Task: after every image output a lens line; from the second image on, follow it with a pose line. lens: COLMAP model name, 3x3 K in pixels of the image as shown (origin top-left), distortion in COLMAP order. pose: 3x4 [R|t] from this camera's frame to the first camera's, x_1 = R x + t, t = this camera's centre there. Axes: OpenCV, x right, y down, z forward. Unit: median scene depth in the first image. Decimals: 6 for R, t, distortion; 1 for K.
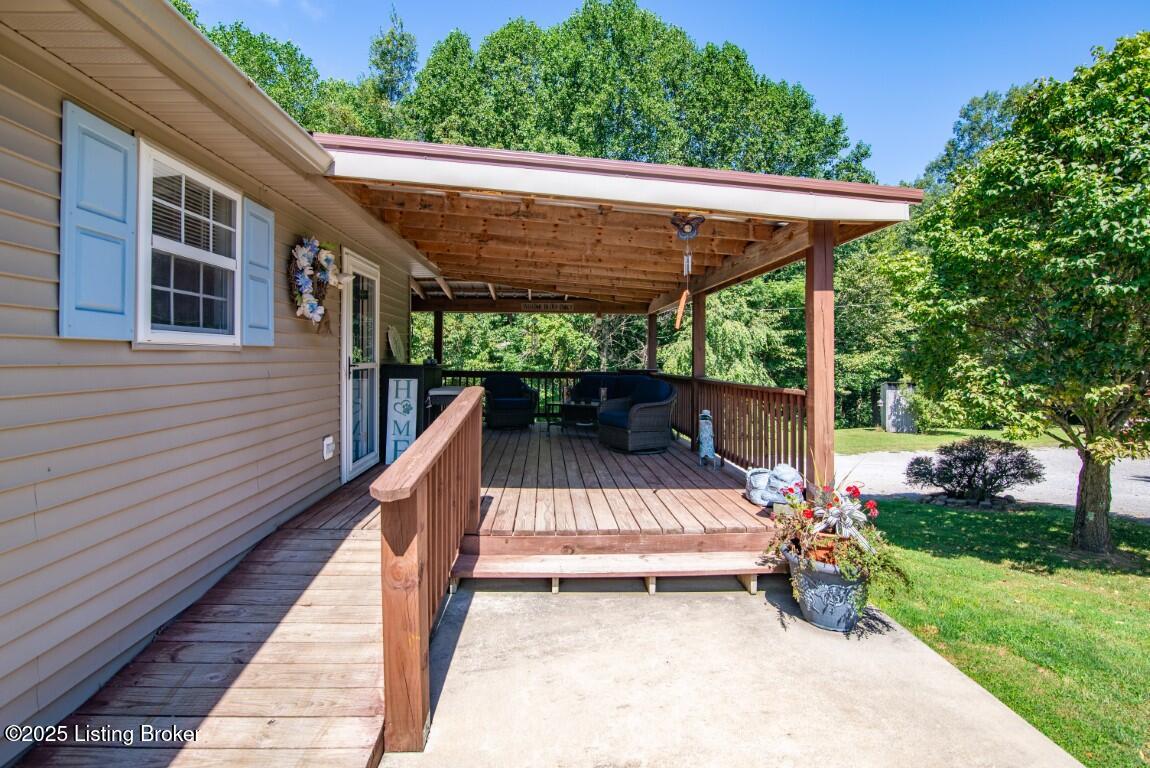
lens RADIAL K [[527.1, 0, 556.5], [0, 527.1, 348.6], [0, 0, 1]] dist [-0.004308, -0.000211]
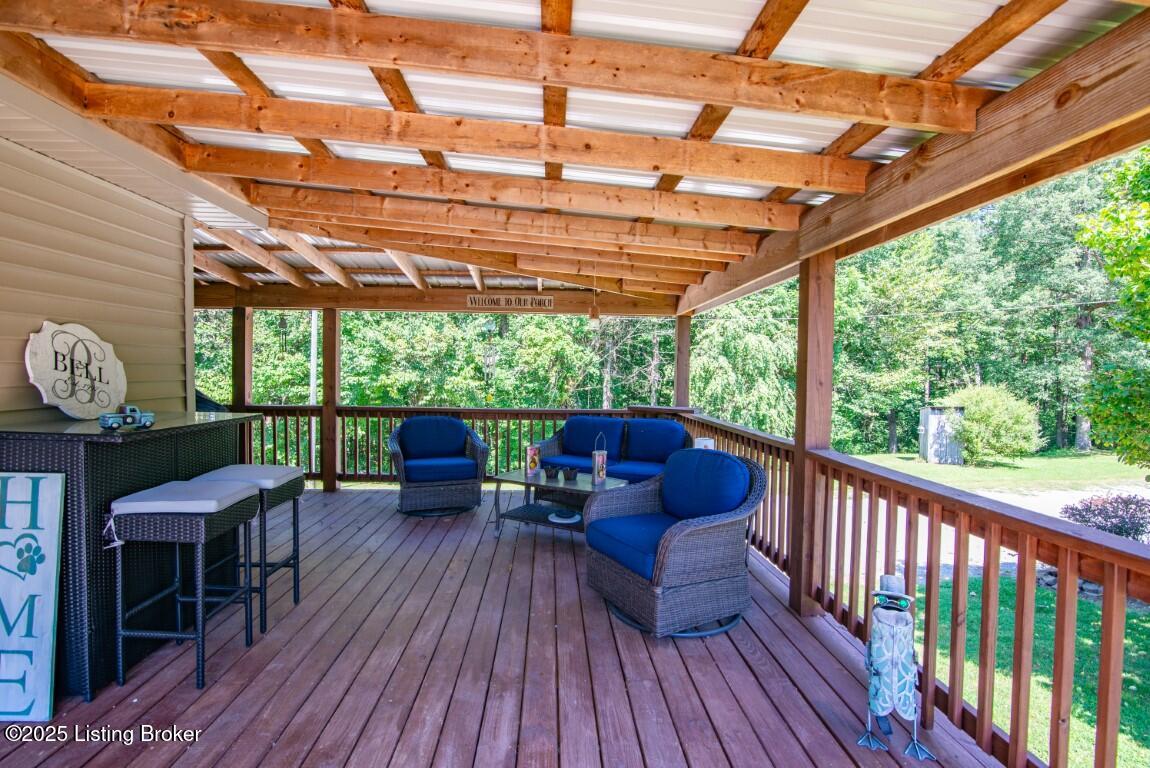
lens RADIAL K [[527.1, 0, 575.8], [0, 527.1, 386.7], [0, 0, 1]] dist [-0.004308, -0.000211]
pose [[0.999555, 0.005495, 0.029324, 0.013362], [-0.006840, 0.998920, 0.045962, -0.003746], [-0.029040, -0.046142, 0.998513, 0.129638]]
